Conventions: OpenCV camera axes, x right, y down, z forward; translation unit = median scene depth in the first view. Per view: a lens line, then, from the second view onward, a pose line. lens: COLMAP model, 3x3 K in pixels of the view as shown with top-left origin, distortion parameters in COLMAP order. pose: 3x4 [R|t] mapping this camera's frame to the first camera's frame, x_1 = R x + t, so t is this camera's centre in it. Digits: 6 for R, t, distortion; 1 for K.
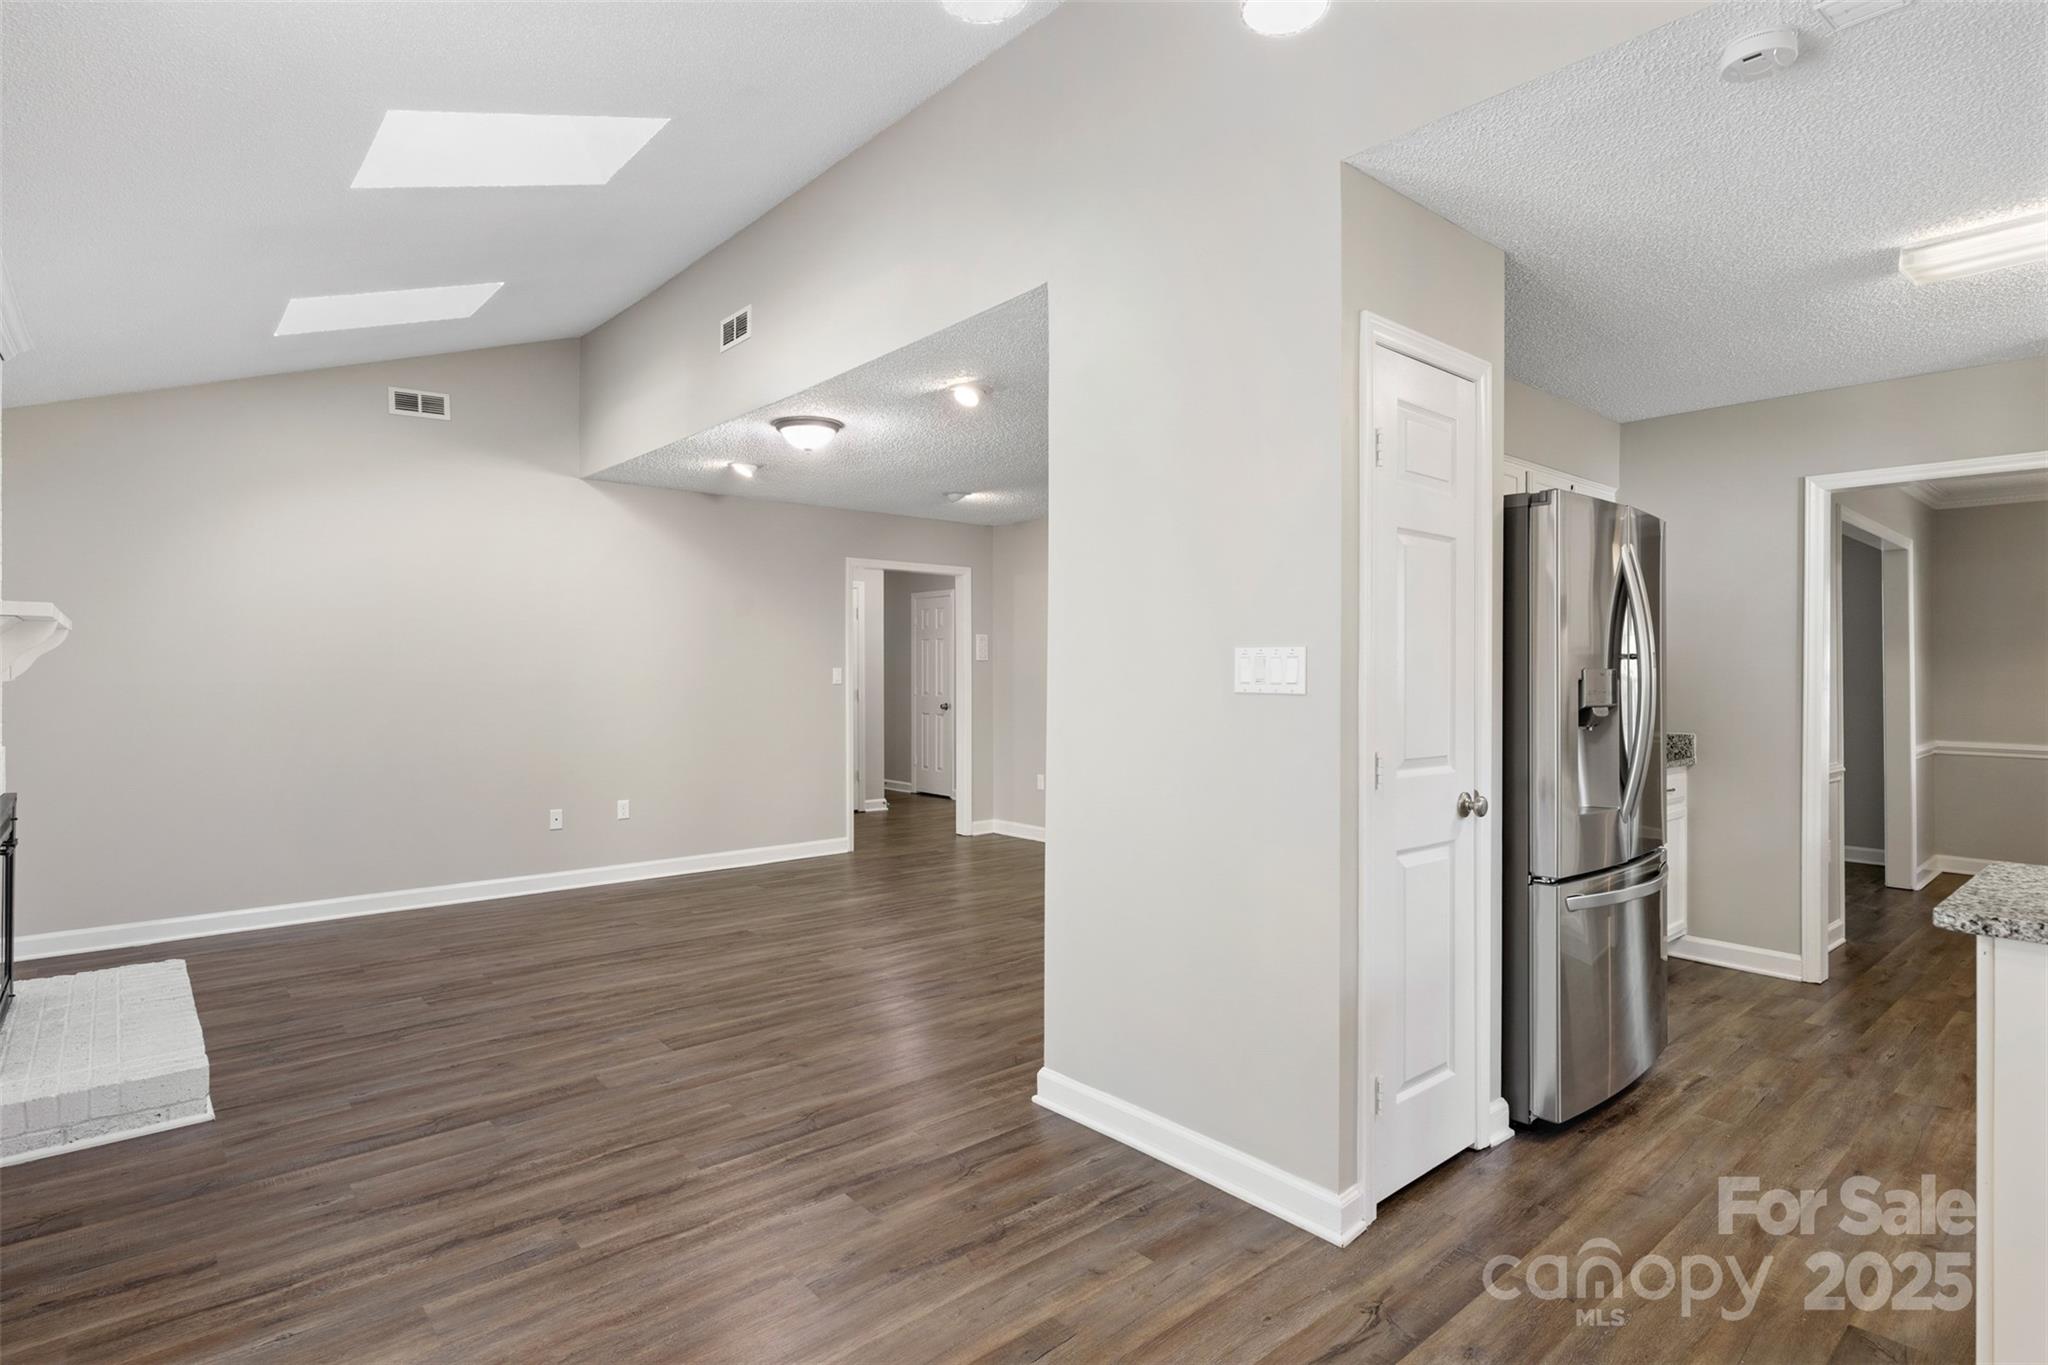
lens RADIAL K [[1035.8, 0, 1003.5], [0, 1035.8, 676.8], [0, 0, 1]] dist [0.001064, 0.001605]
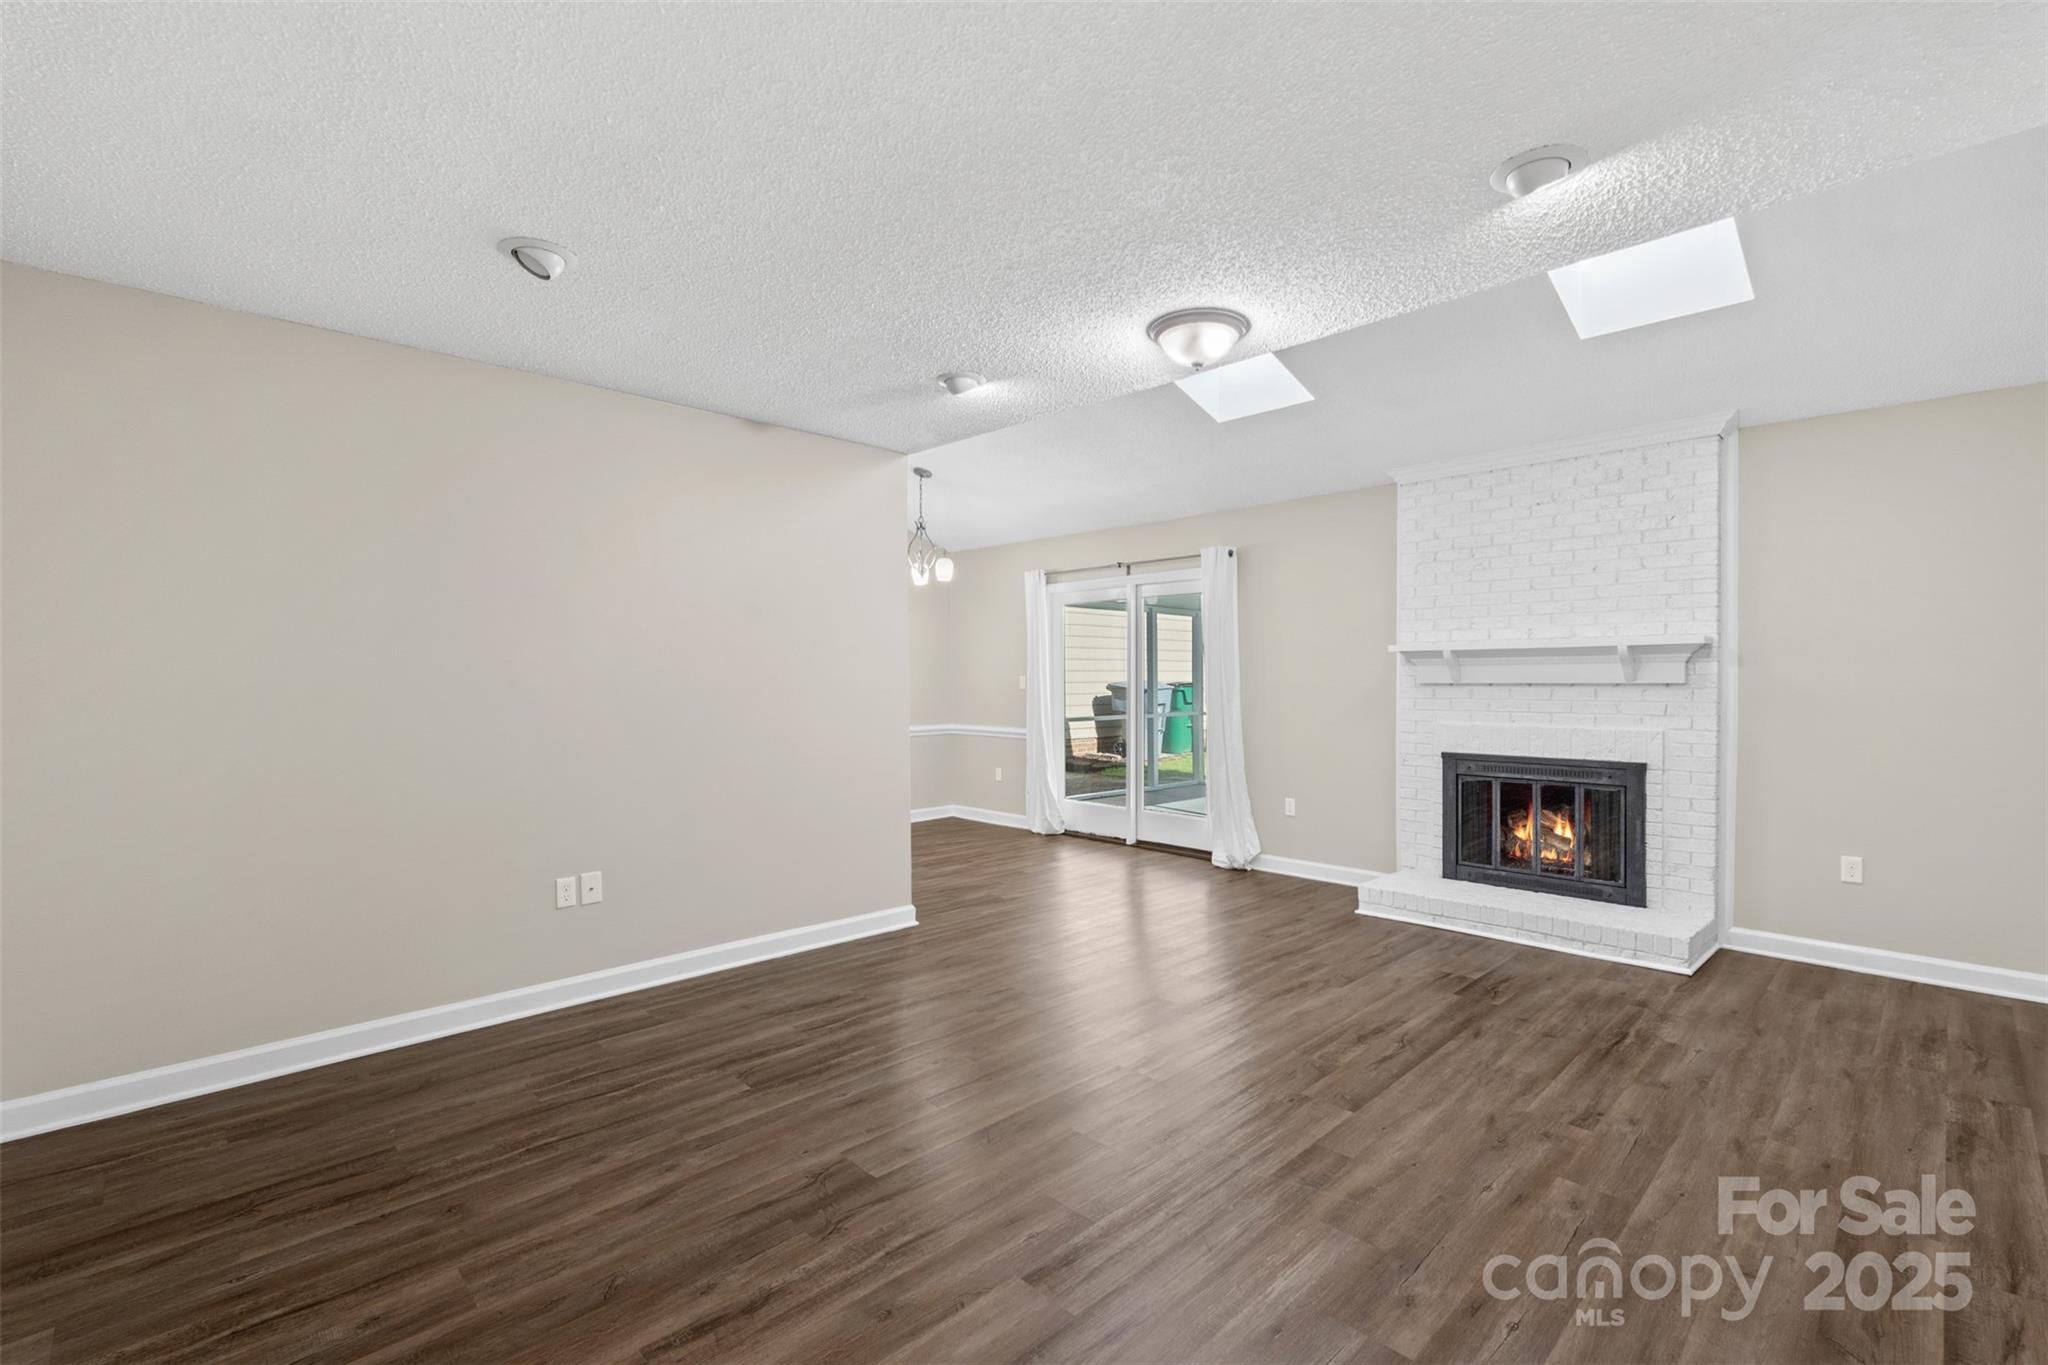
lens RADIAL K [[909.2, 0, 1026.9], [0, 909.2, 680.3], [0, 0, 1]] dist [-0.003203, 0.001510]
pose [[-0.997367, 0.003566, -0.072428, -0.035169], [0.003198, 0.999981, 0.005196, -0.005529], [0.072445, 0.004951, -0.997360, 1.982085]]
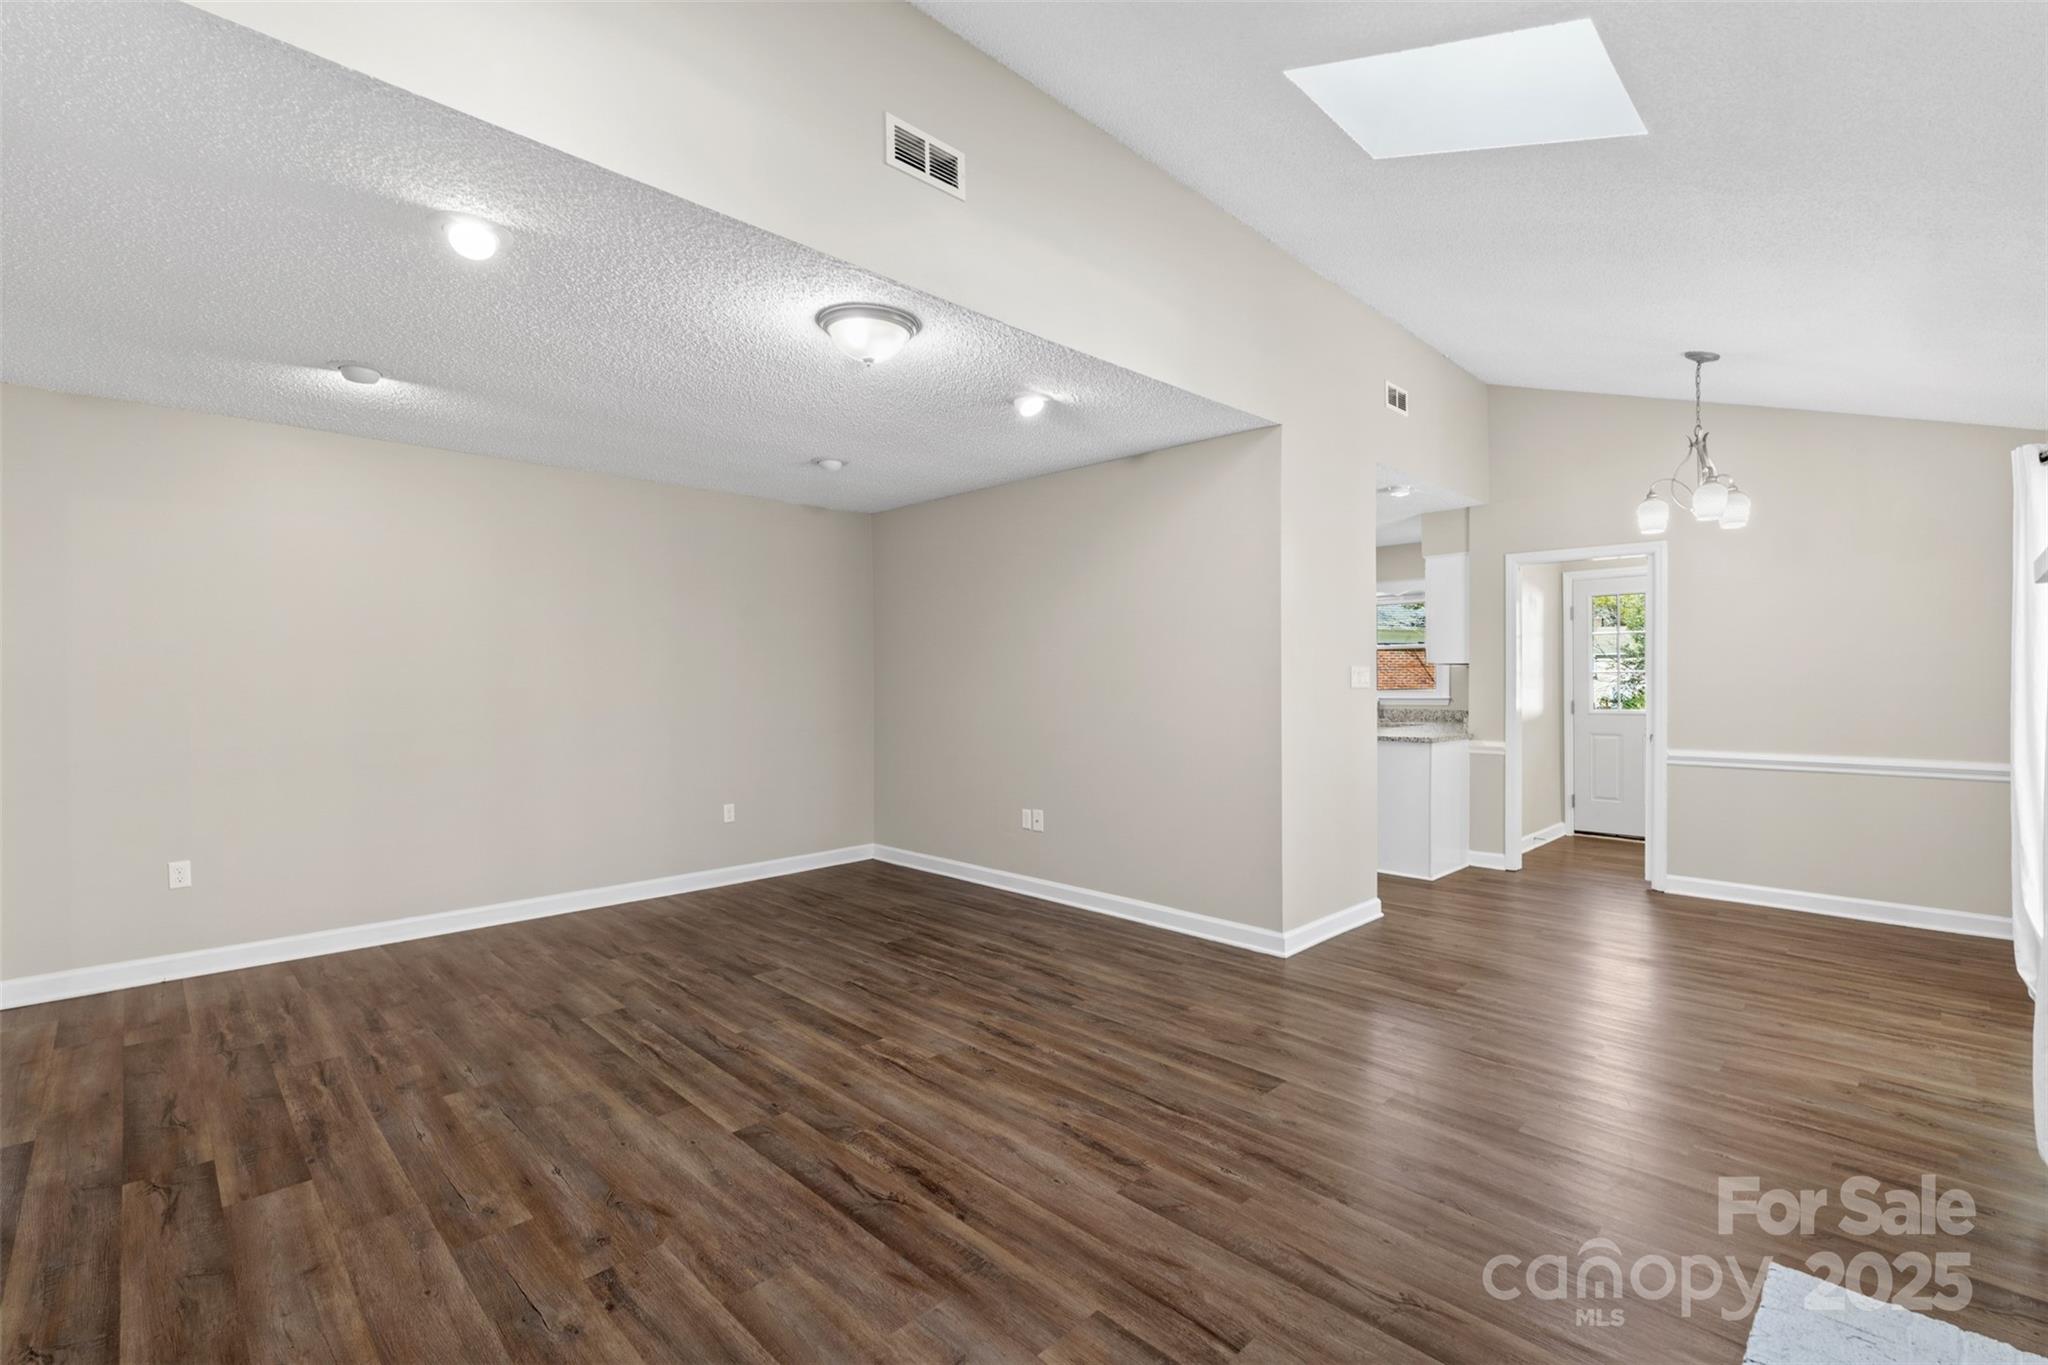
lens RADIAL K [[909.2, 0, 1033.1], [0, 909.2, 682.2], [0, 0, 1]] dist [-0.003203, 0.001510]
pose [[-0.080438, -0.002547, 0.996756, -0.998055], [0.006295, 0.999975, 0.003063, -0.002135], [-0.996740, 0.006521, -0.080420, 1.155437]]
